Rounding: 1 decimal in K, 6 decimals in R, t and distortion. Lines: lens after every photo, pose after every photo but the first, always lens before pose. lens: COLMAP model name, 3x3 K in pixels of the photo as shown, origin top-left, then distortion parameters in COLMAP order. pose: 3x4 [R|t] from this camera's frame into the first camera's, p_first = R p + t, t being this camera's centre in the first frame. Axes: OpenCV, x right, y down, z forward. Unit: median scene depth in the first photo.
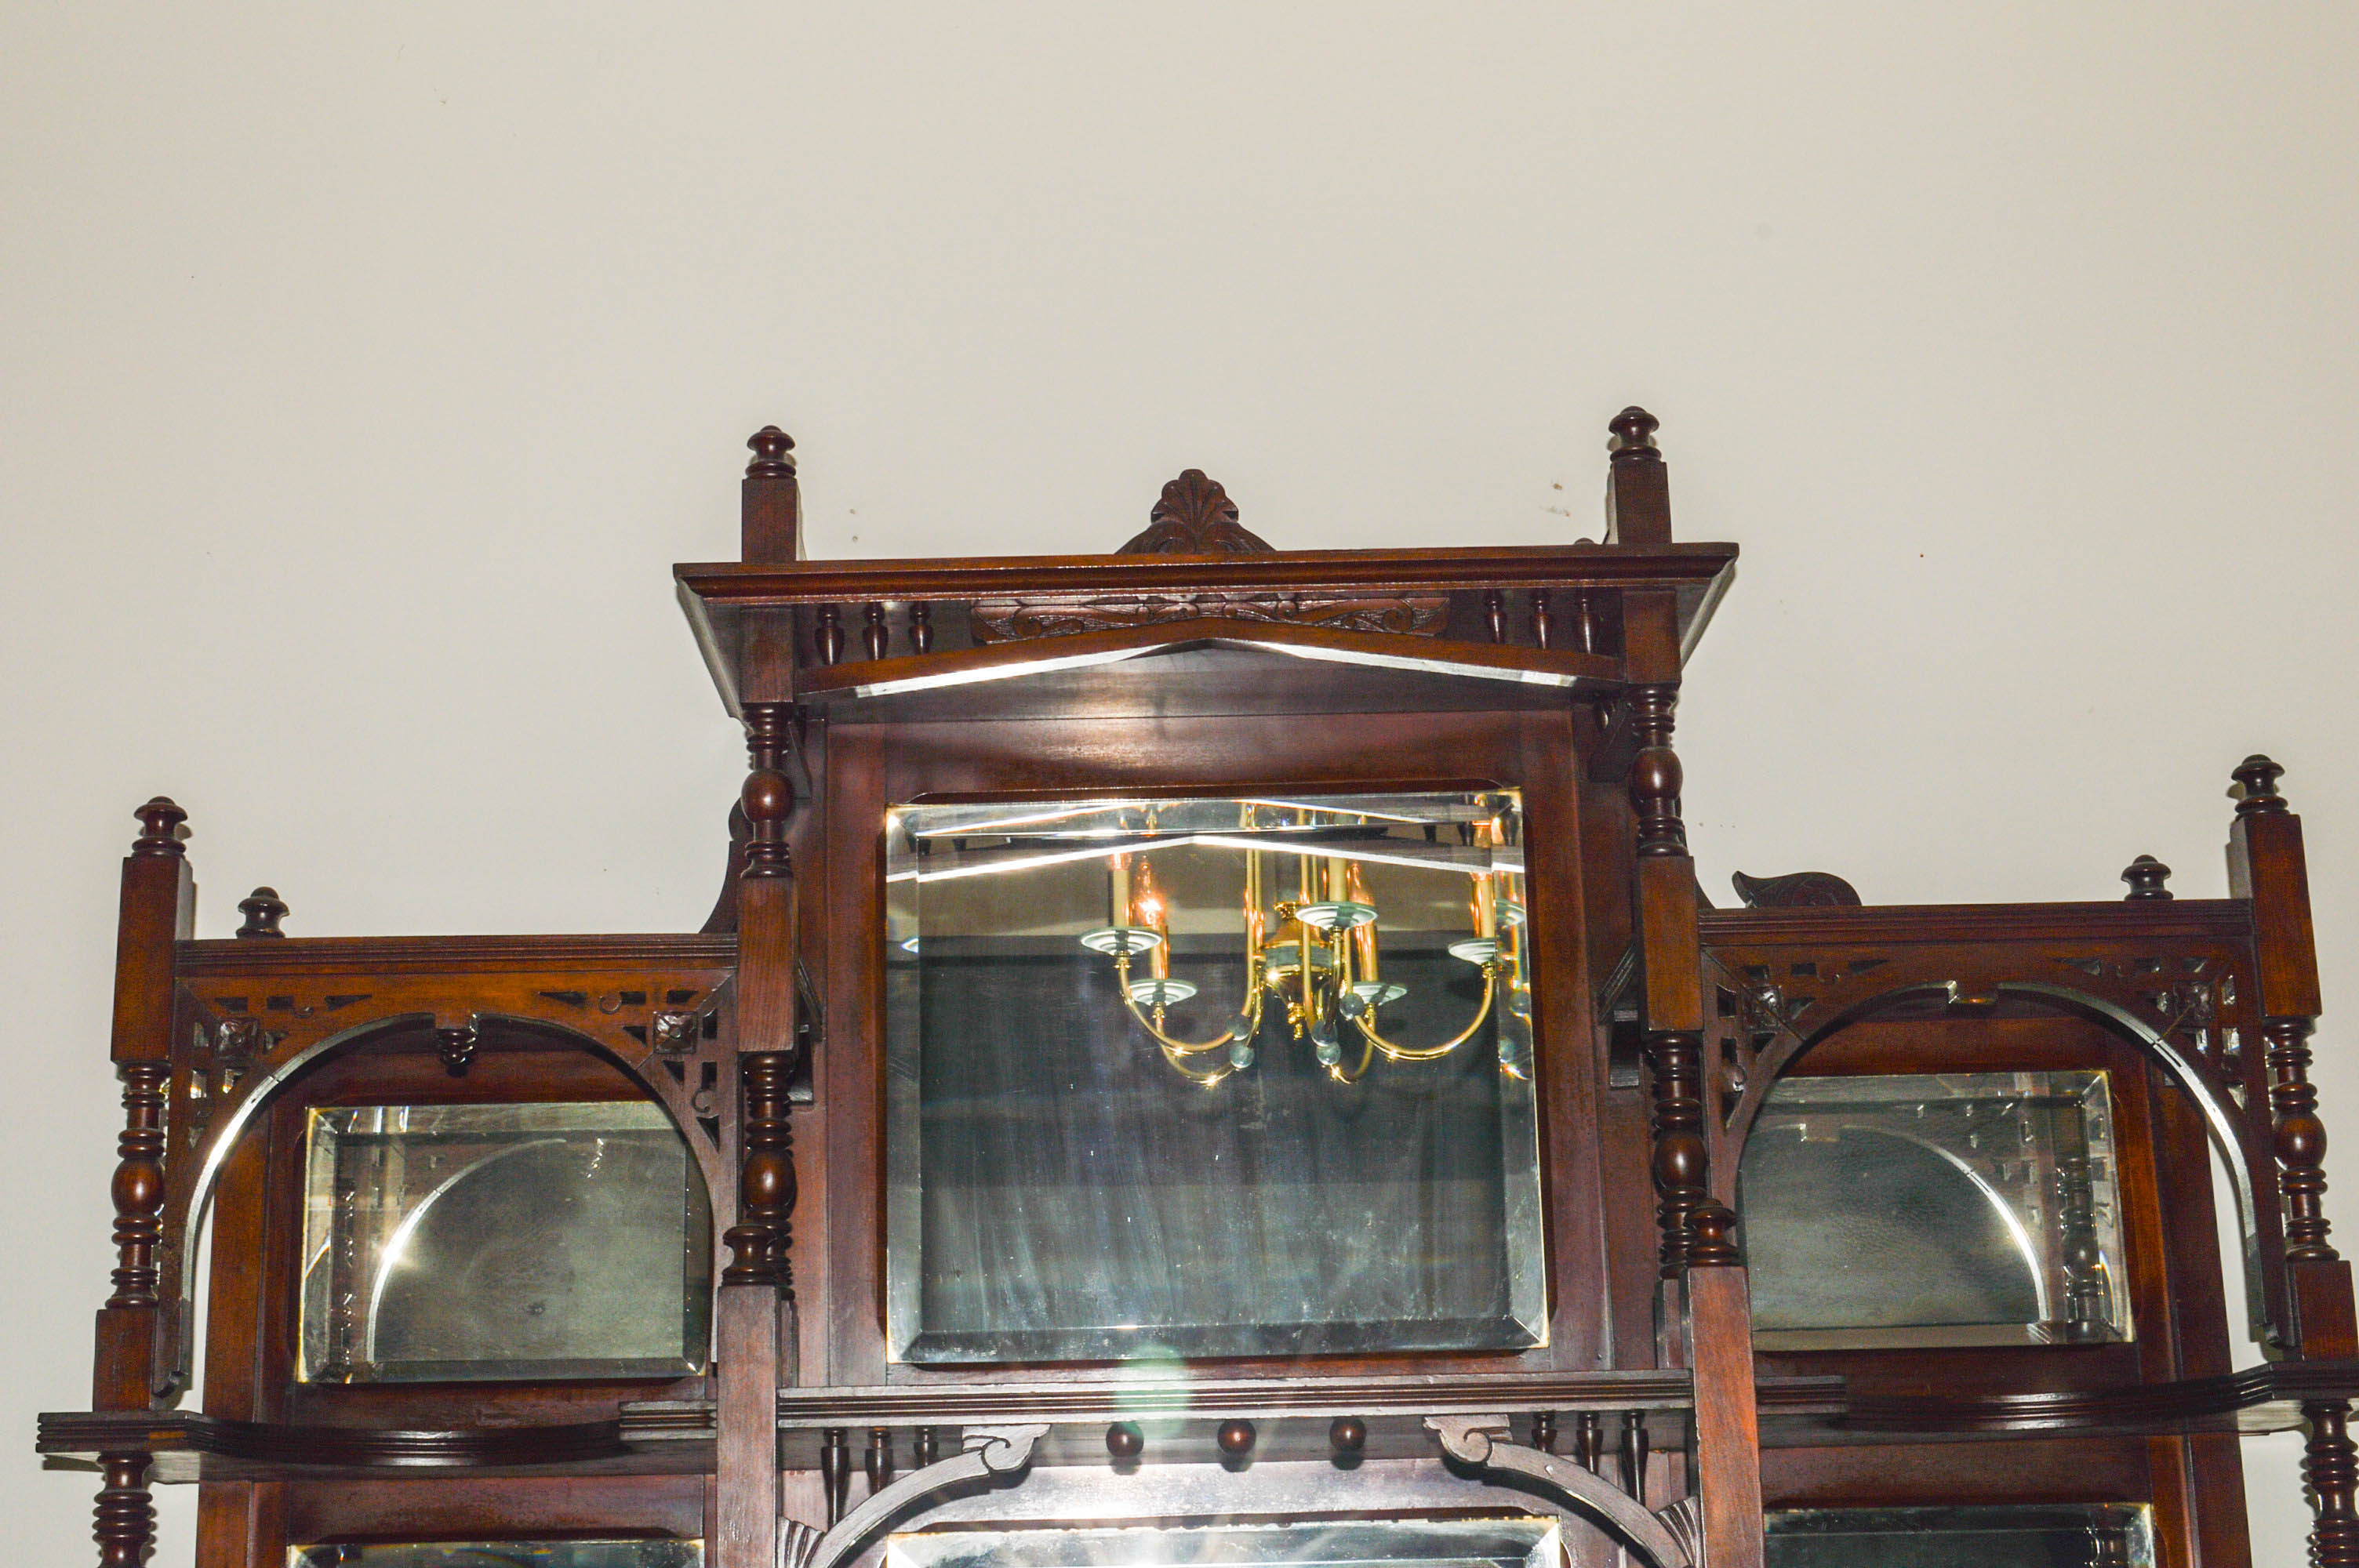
lens RADIAL K [[3546.9, 0, 1179.5], [0, 3546.9, 784.0], [0, 0, 1]] dist [0.009914, 0.000991]
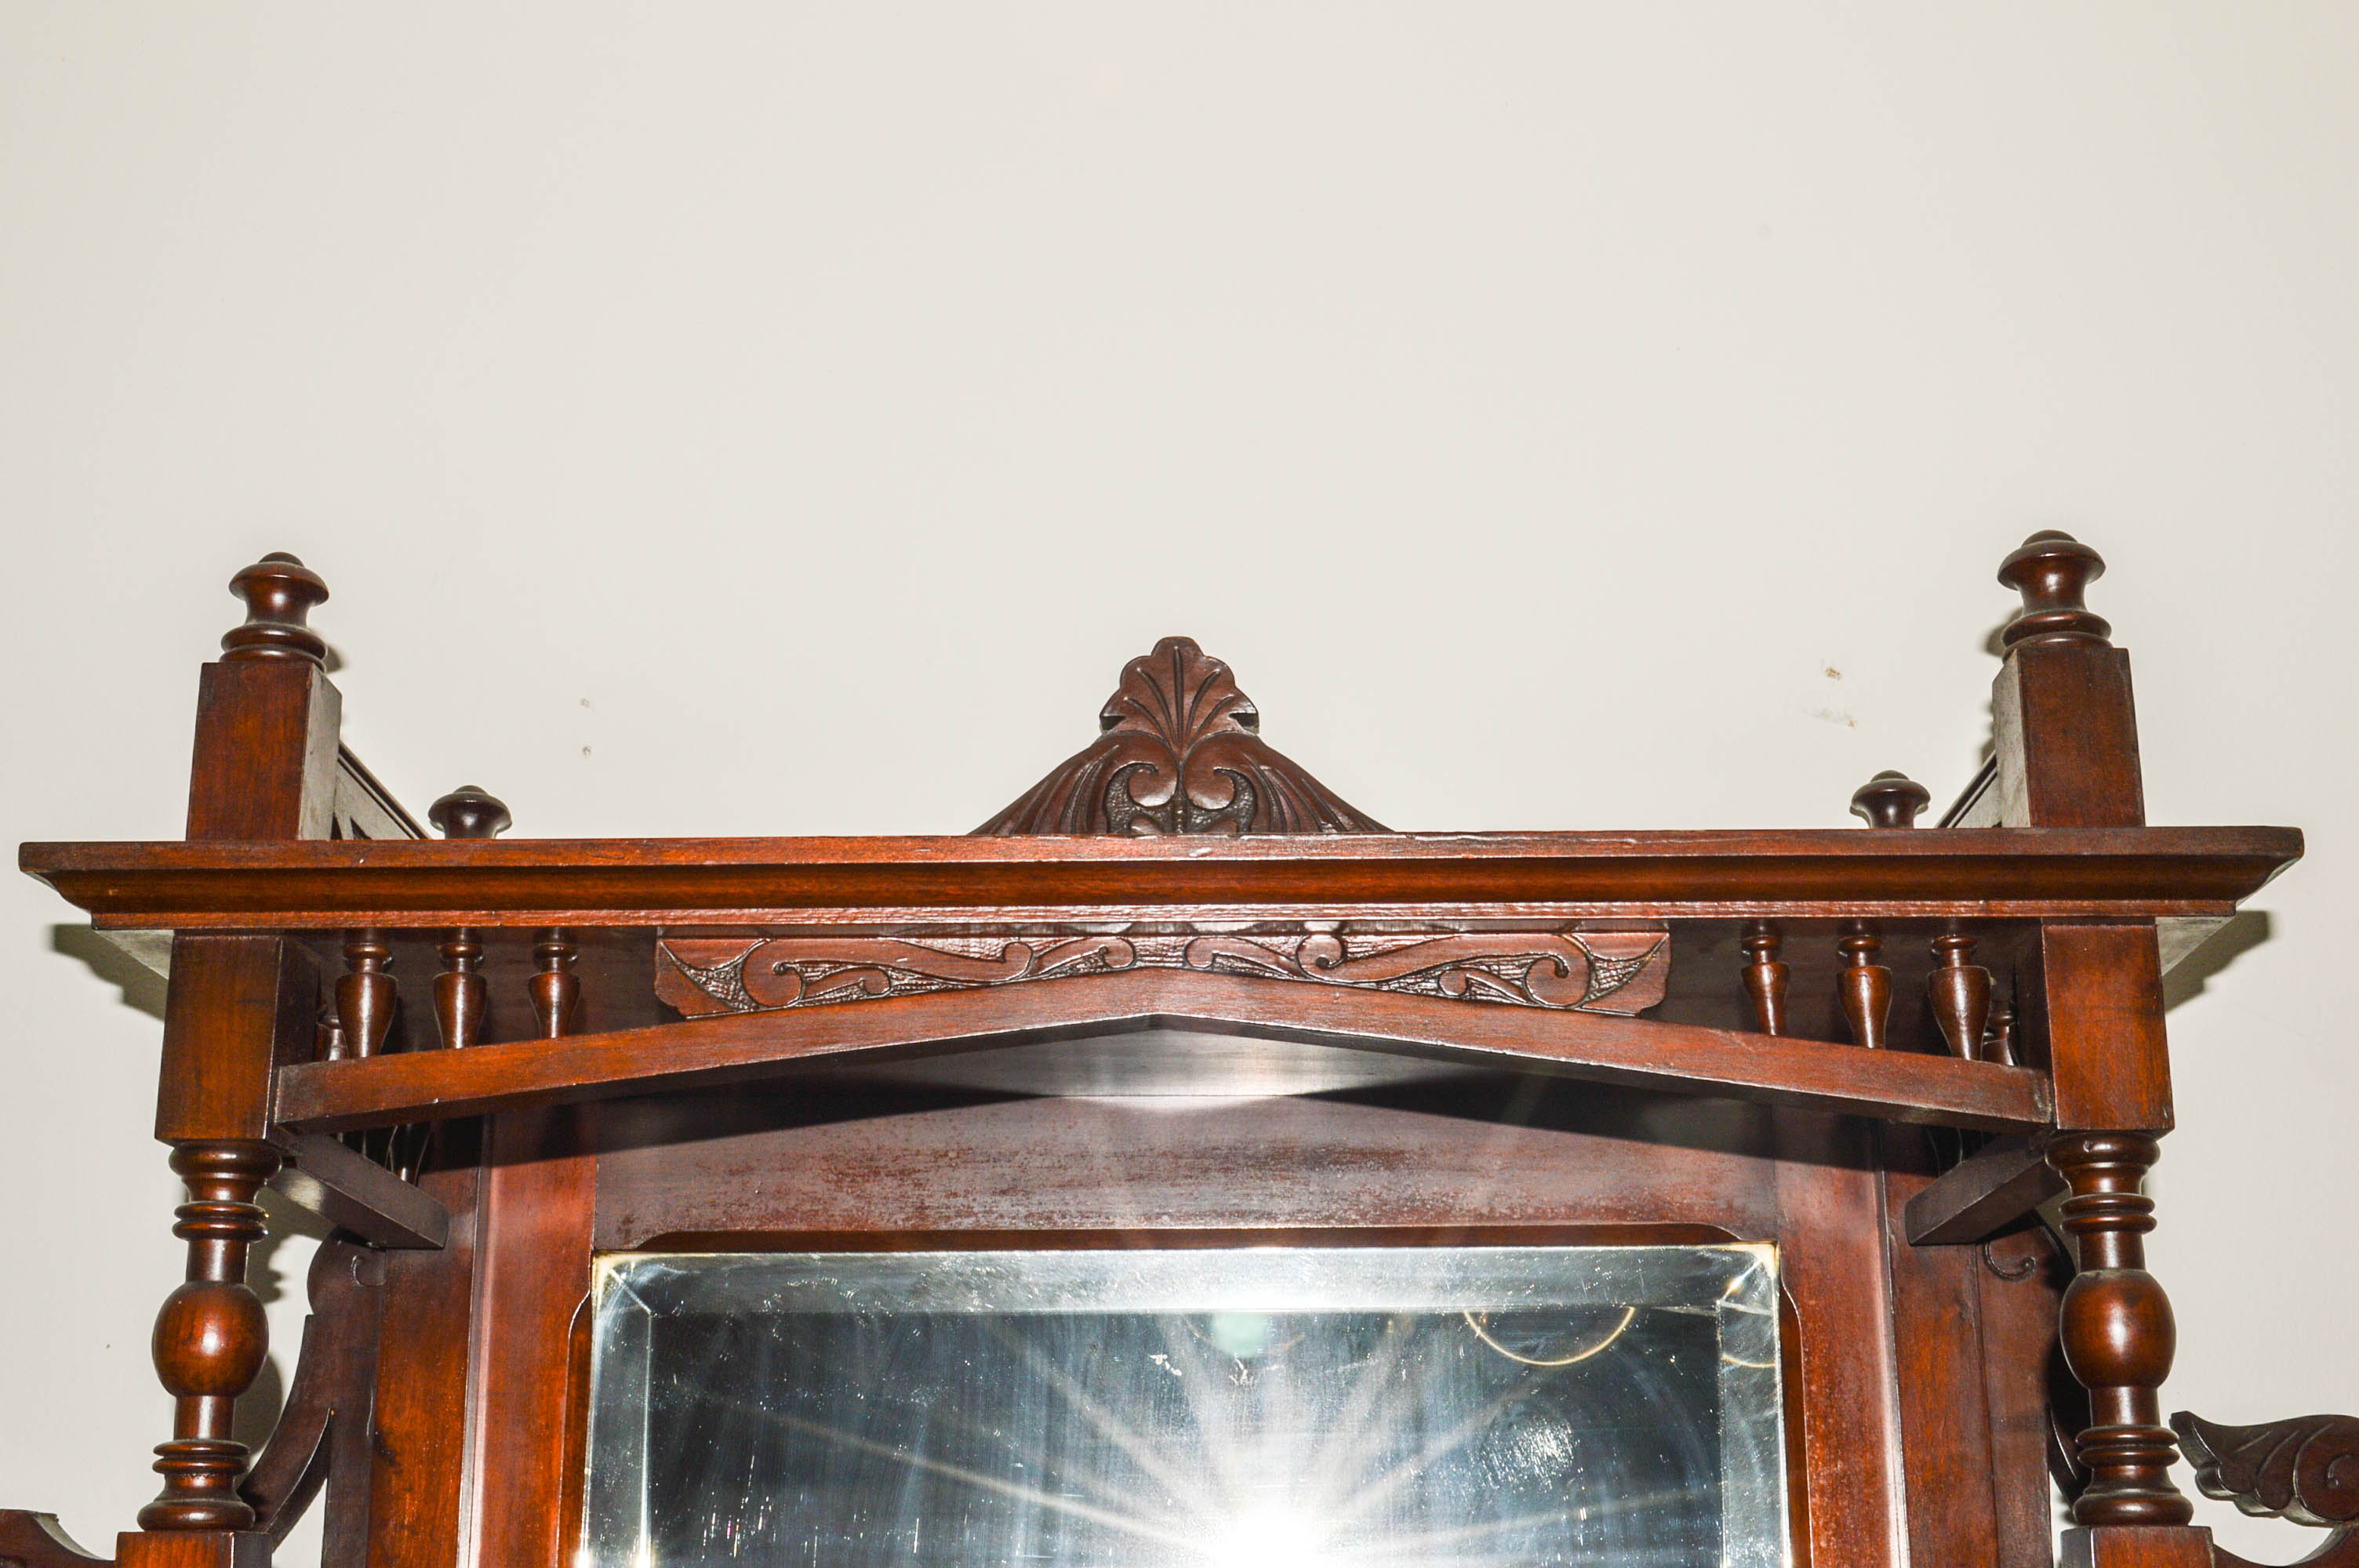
lens RADIAL K [[3057.8, 0, 1179.5], [0, 3057.8, 784.0], [0, 0, 1]] dist [-0.029764, -0.030232]
pose [[0.998970, 0.011053, -0.044013, 0.028783], [-0.012017, 0.999692, -0.021704, -0.062516], [0.043760, 0.022210, 0.998795, 0.589764]]
